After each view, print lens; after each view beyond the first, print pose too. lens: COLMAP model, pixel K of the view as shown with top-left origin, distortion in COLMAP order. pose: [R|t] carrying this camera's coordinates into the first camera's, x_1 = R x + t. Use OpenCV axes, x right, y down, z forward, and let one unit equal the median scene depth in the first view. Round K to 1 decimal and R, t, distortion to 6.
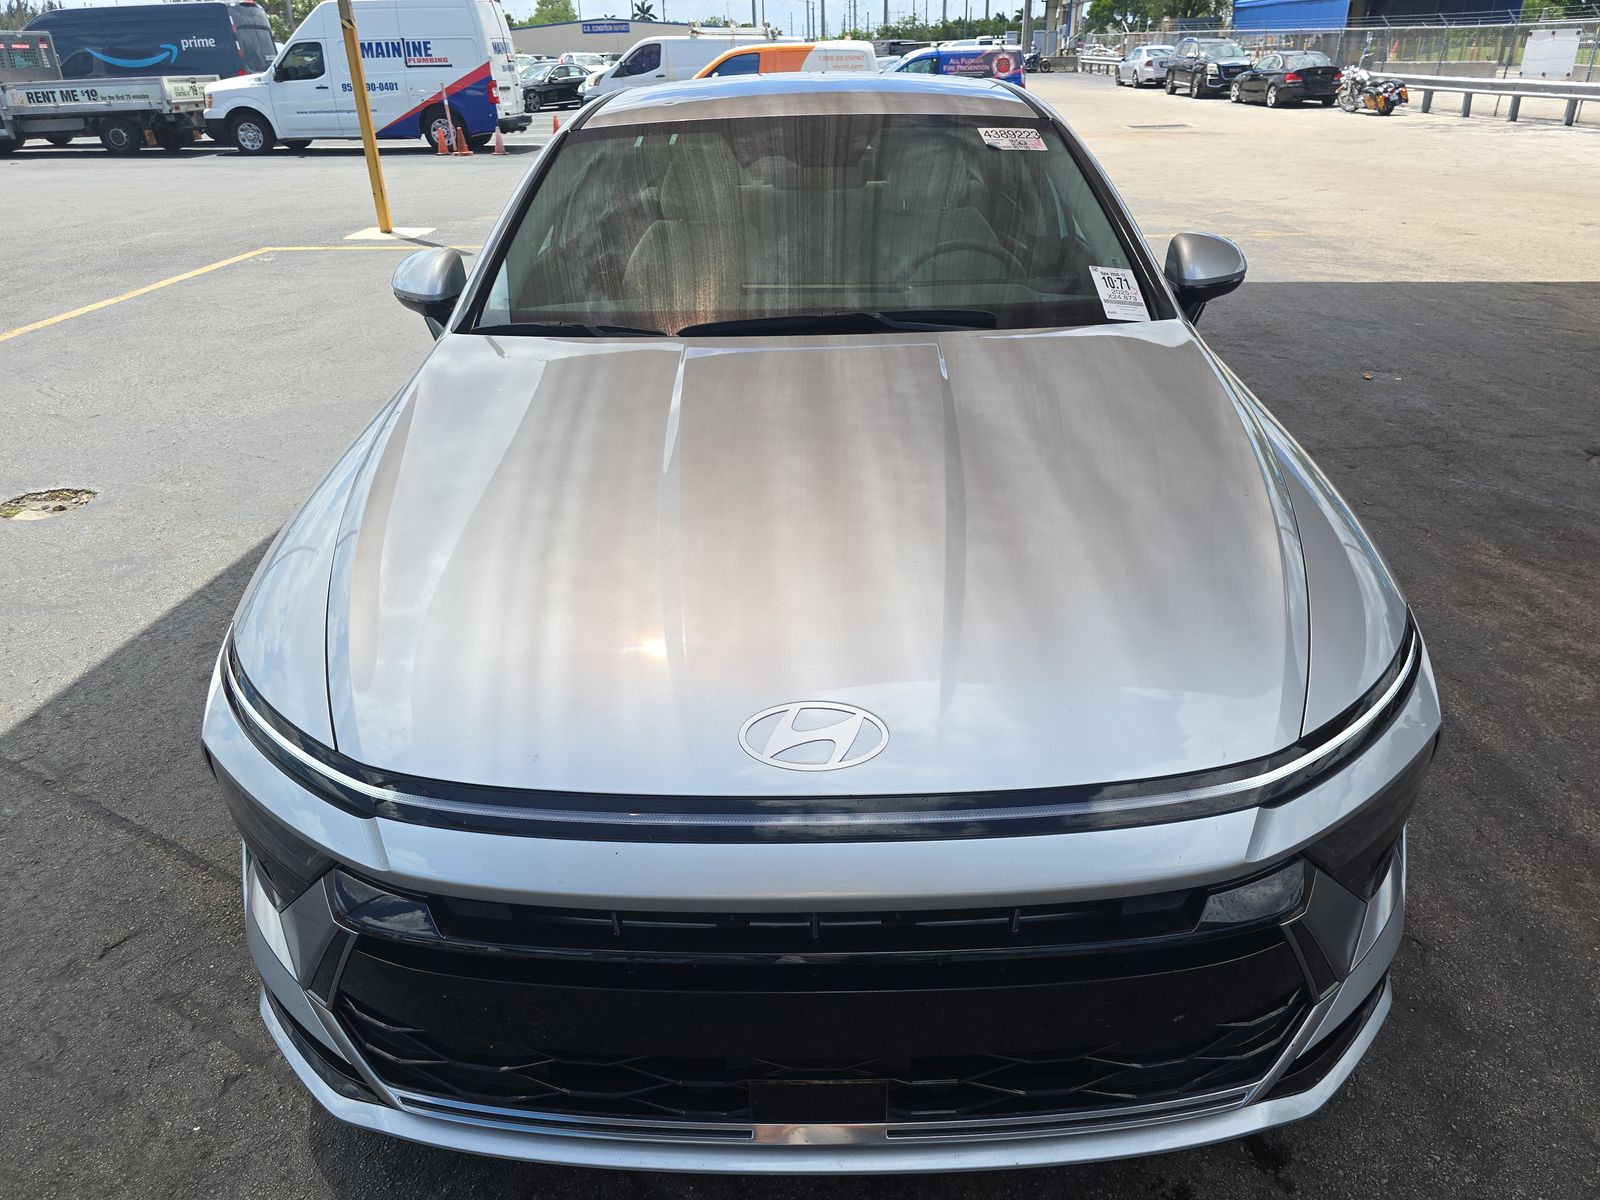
lens RADIAL K [[1101.7, 0, 806.2], [0, 1101.7, 599.1], [0, 0, 1]] dist [0.039467, -0.037253]
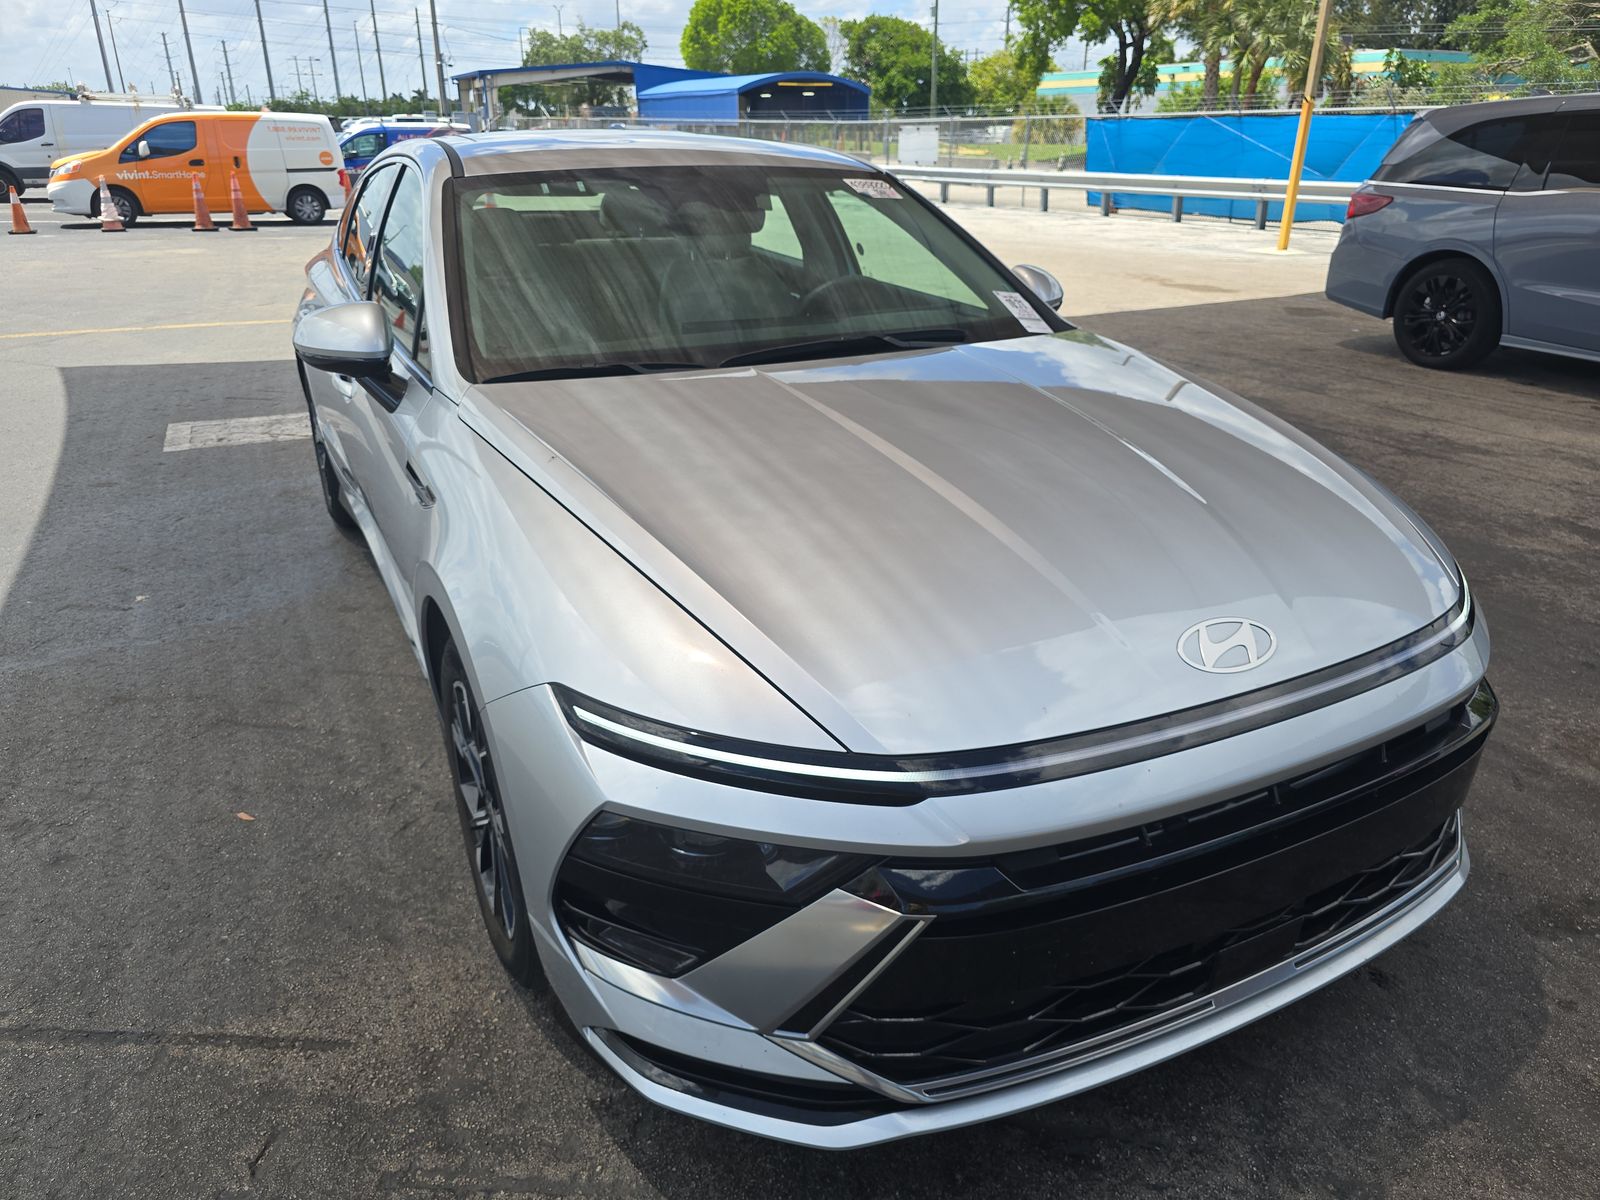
lens RADIAL K [[1101.7, 0, 806.2], [0, 1101.7, 599.1], [0, 0, 1]] dist [0.039467, -0.037253]
pose [[0.878048, -0.161508, 0.450497, -0.060823], [0.189440, 0.981740, -0.017268, 0.000620], [-0.439482, 0.100504, 0.892611, 0.007775]]
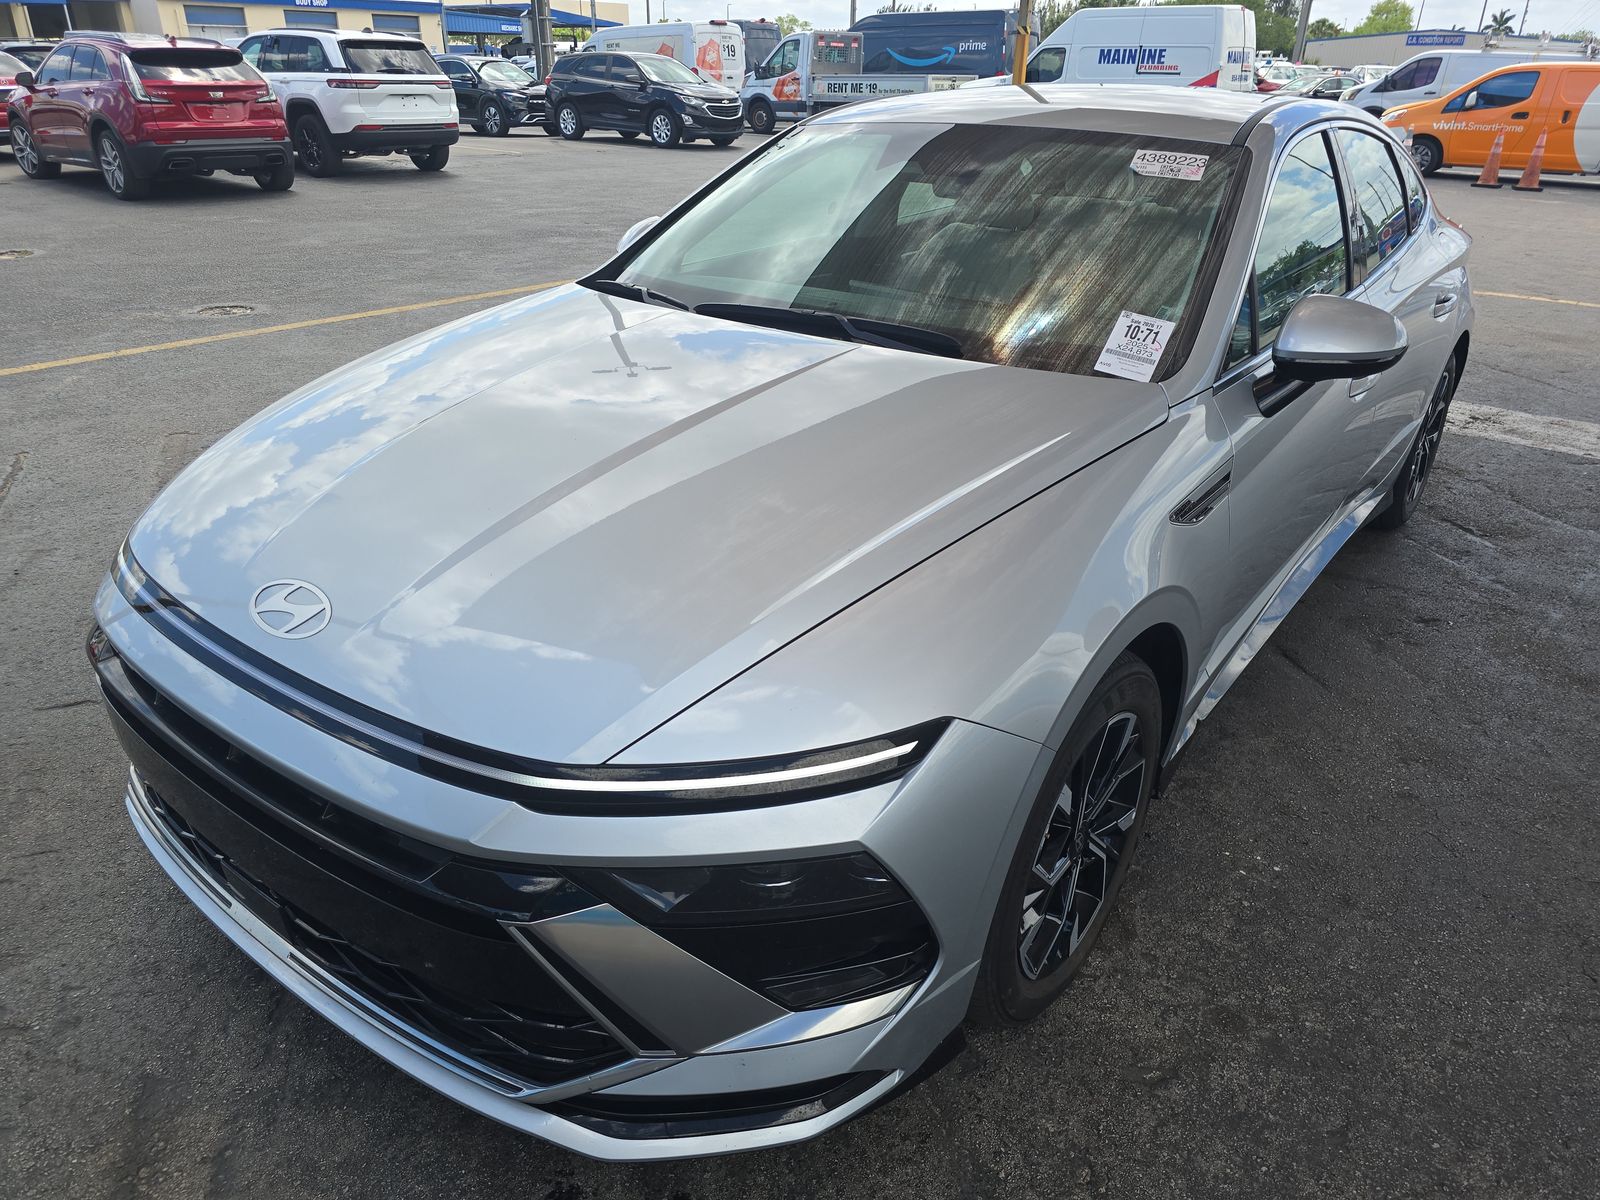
lens RADIAL K [[1101.7, 0, 806.2], [0, 1101.7, 599.1], [0, 0, 1]] dist [0.039467, -0.037253]
pose [[0.802931, 0.286097, -0.522925, 0.071727], [-0.289050, 0.954116, 0.078180, -0.009498], [0.521298, 0.088378, 0.848786, 0.016904]]
